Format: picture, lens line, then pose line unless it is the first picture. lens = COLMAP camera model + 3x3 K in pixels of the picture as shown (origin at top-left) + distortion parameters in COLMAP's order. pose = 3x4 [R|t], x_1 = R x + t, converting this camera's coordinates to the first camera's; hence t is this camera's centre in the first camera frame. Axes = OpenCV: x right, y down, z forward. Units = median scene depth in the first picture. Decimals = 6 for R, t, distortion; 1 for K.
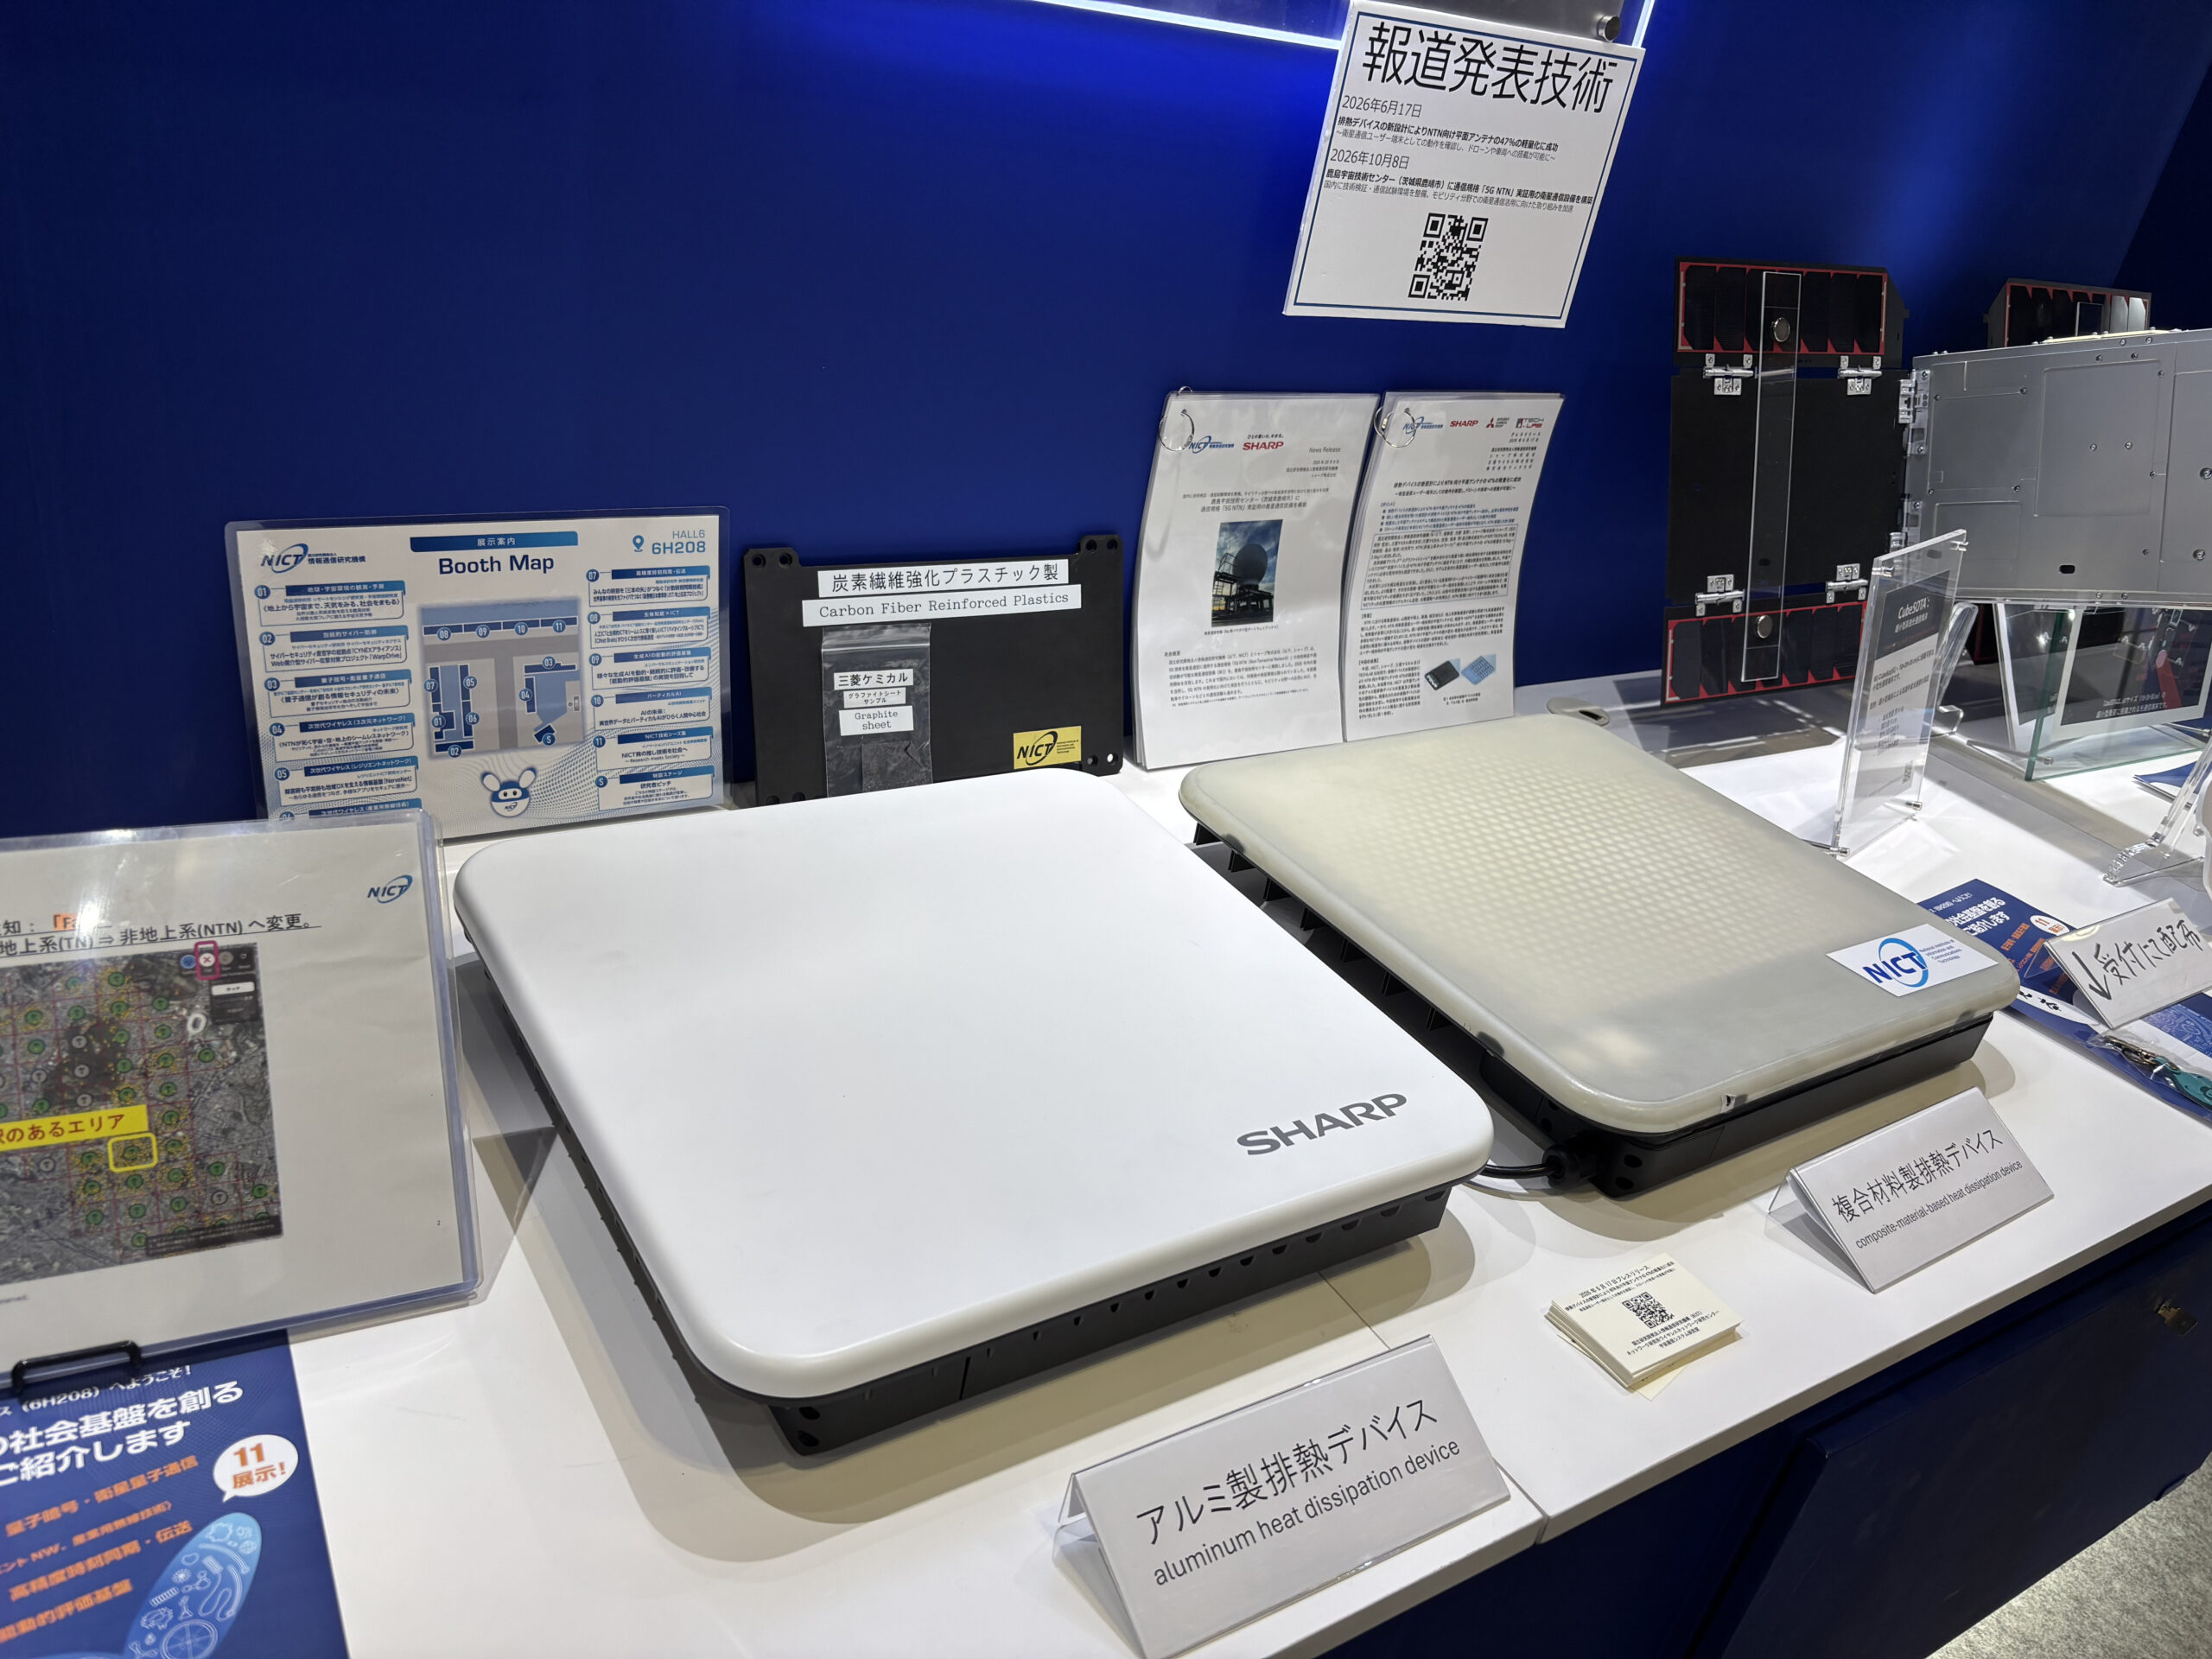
lens RADIAL K [[1665.8, 0, 1106.0], [0, 1665.8, 829.5], [0, 0, 1]] dist [0.076510, -0.118793]
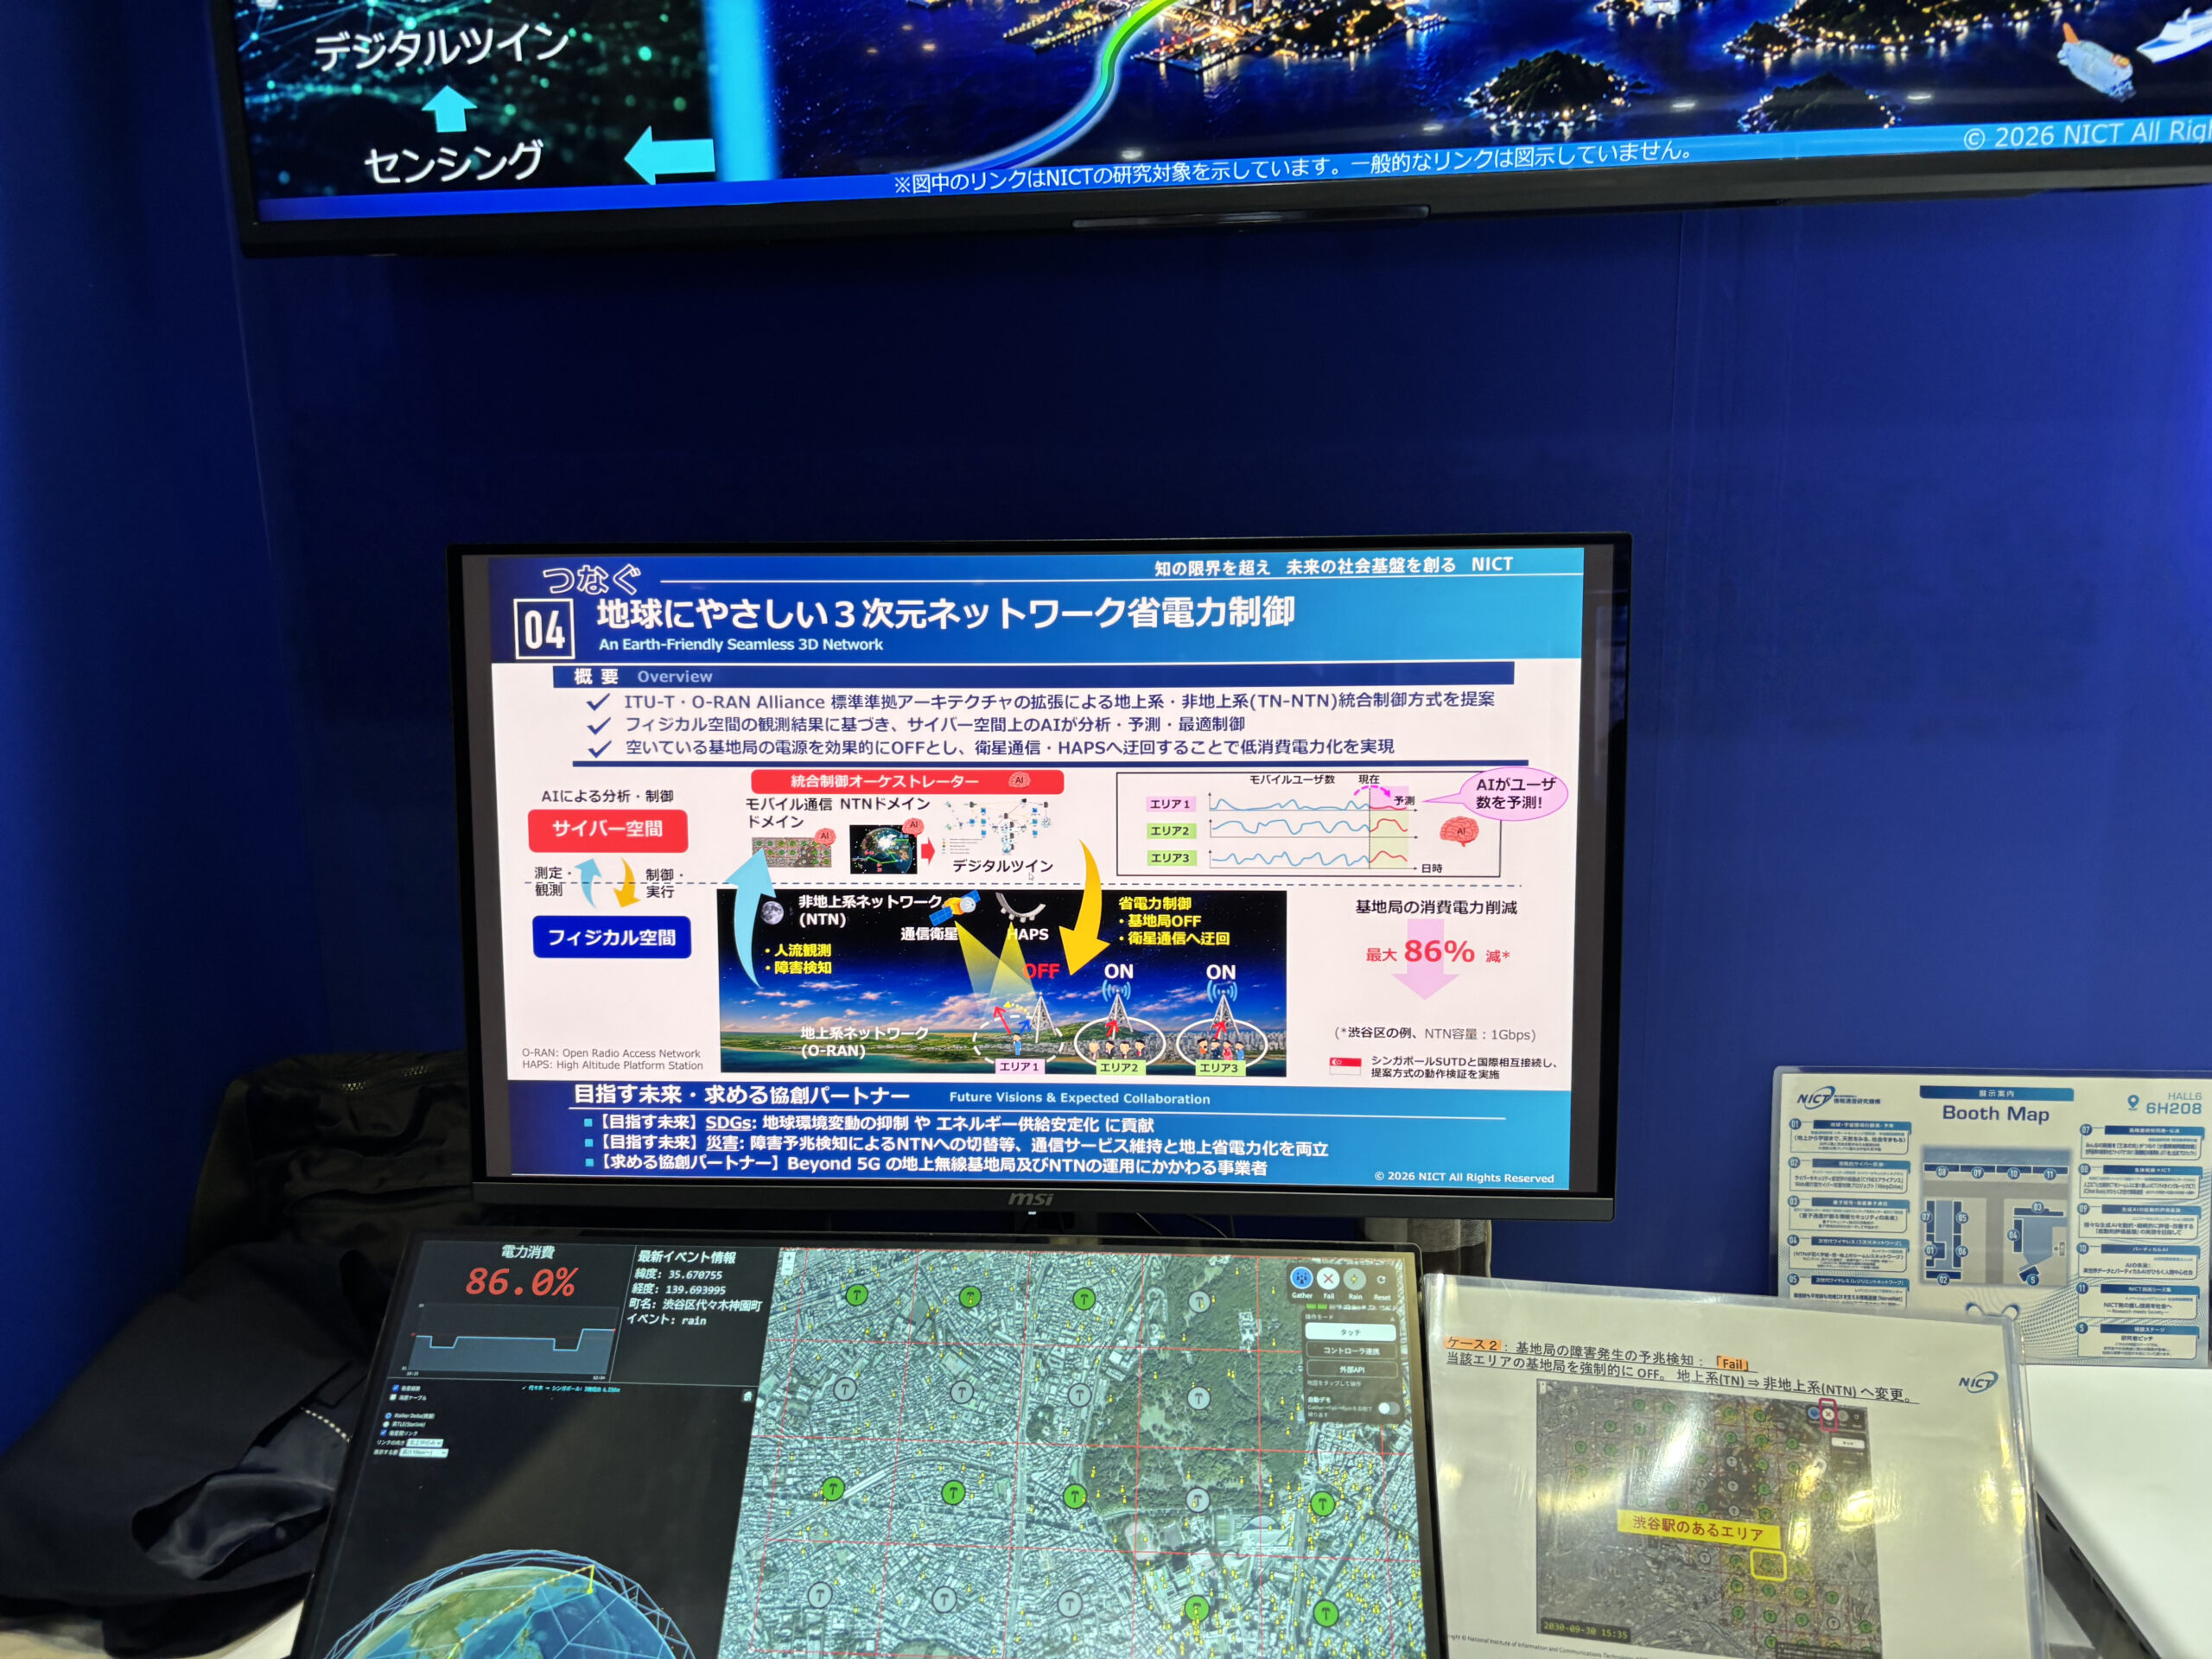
lens RADIAL K [[1665.8, 0, 1106.0], [0, 1665.8, 829.5], [0, 0, 1]] dist [0.076510, -0.118793]
pose [[0.773881, -0.041382, -0.631977, -0.103523], [-0.167131, 0.949147, -0.266808, 0.062213], [0.610880, 0.312101, 0.727611, -0.242790]]
